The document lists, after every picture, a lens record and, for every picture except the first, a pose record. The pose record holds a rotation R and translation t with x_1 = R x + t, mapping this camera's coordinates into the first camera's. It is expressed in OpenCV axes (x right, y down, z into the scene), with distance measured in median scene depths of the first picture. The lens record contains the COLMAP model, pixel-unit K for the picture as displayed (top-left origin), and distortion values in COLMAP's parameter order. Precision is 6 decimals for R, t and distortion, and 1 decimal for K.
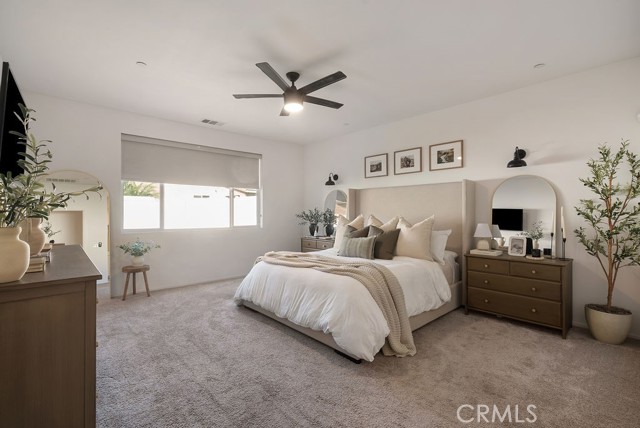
lens RADIAL K [[294.6, 0, 322.0], [0, 294.6, 213.6], [0, 0, 1]] dist [-0.004939, -0.000785]
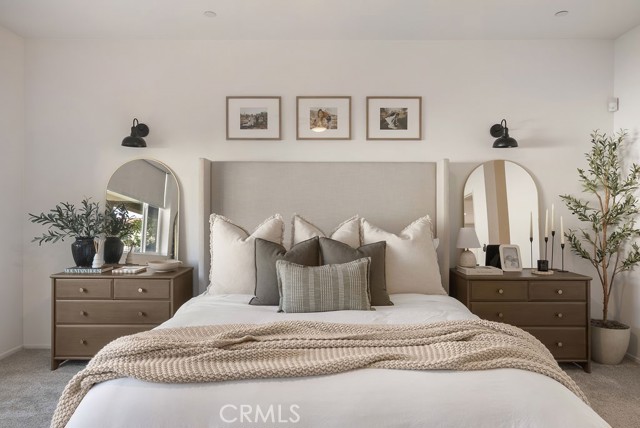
lens RADIAL K [[433.3, 0, 319.7], [0, 433.3, 210.9], [0, 0, 1]] dist [0.024087, 0.003750]
pose [[0.679944, -0.007328, 0.733227, -0.340722], [-0.000670, 0.999943, 0.010615, -0.011404], [-0.733264, -0.007709, 0.679901, 0.483261]]
